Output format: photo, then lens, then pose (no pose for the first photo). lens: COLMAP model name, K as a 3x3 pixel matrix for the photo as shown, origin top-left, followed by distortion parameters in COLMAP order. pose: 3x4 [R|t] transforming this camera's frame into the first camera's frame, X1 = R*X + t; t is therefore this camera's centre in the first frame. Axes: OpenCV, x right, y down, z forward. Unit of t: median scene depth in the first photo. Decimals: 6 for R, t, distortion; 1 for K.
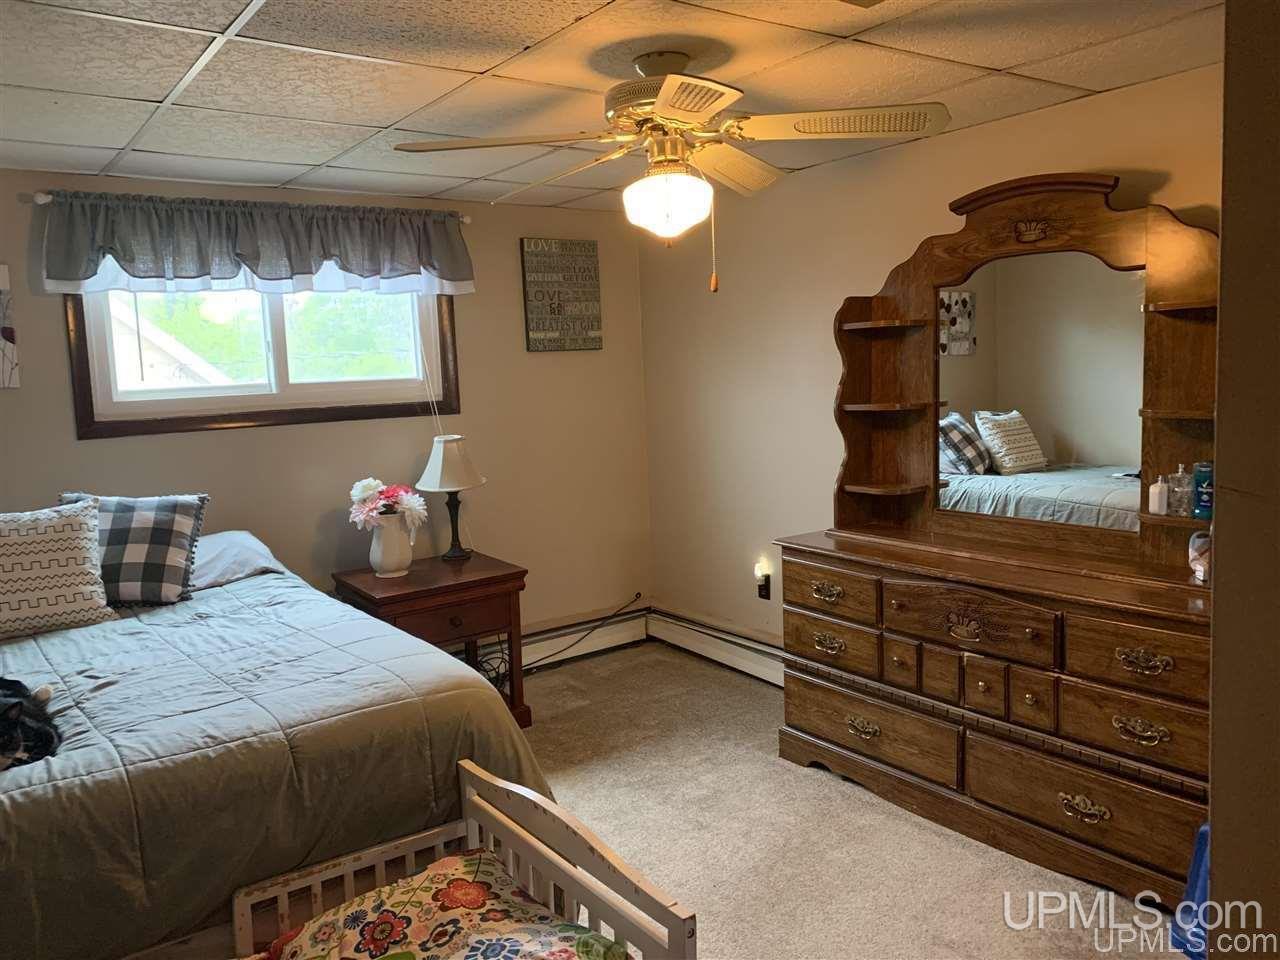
lens RADIAL K [[994.2, 0, 638.3], [0, 994.2, 478.6], [0, 0, 1]] dist [0.013035, 0.006073]
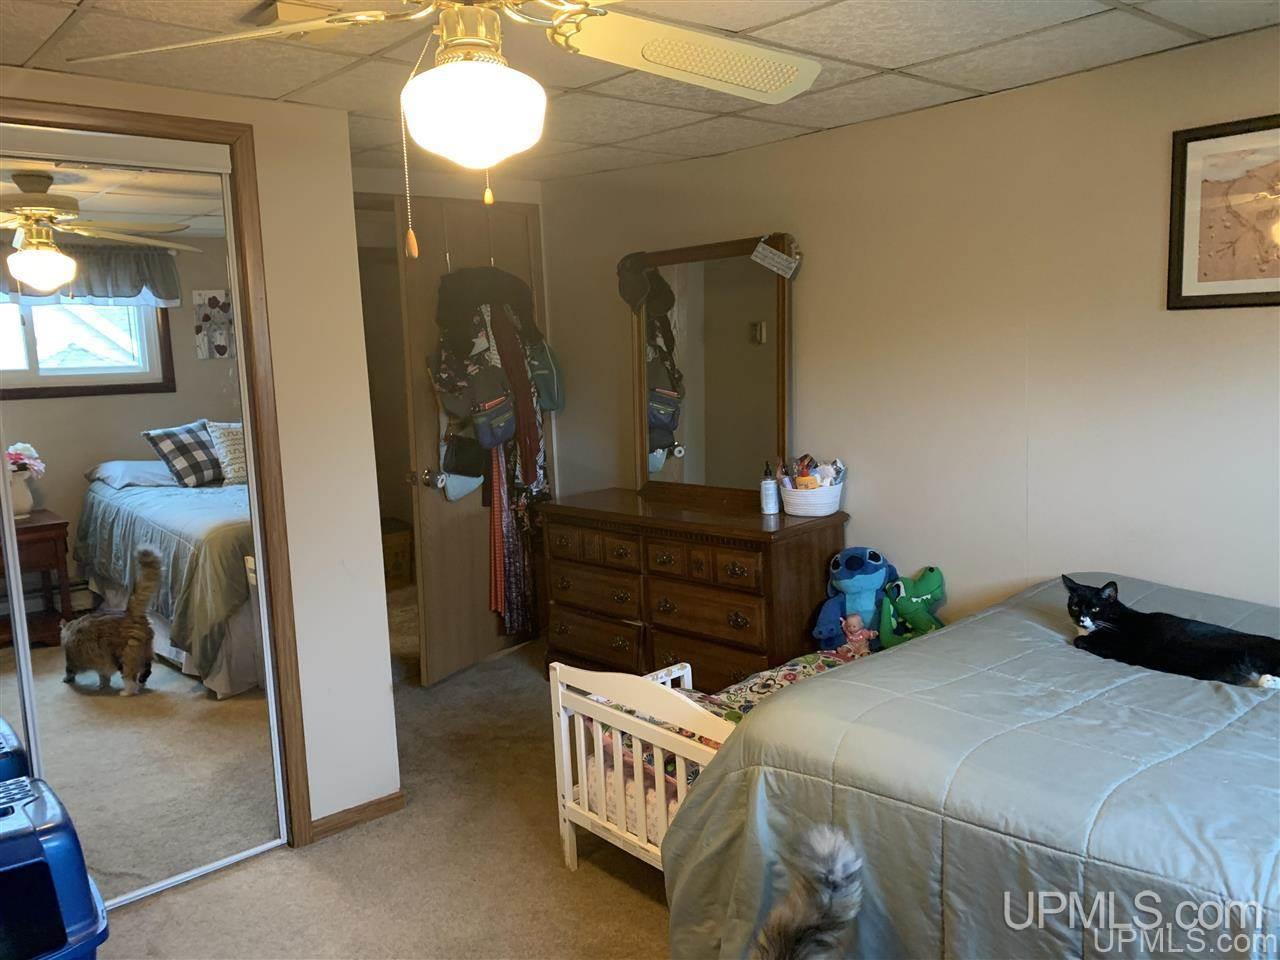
lens RADIAL K [[994.2, 0, 640.2], [0, 994.2, 480.0], [0, 0, 1]] dist [0.013035, 0.006073]
pose [[0.731523, -0.046524, 0.680227, -0.676574], [0.052289, 0.998559, 0.012064, 0.079818], [-0.679808, 0.026744, 0.732902, -0.507785]]
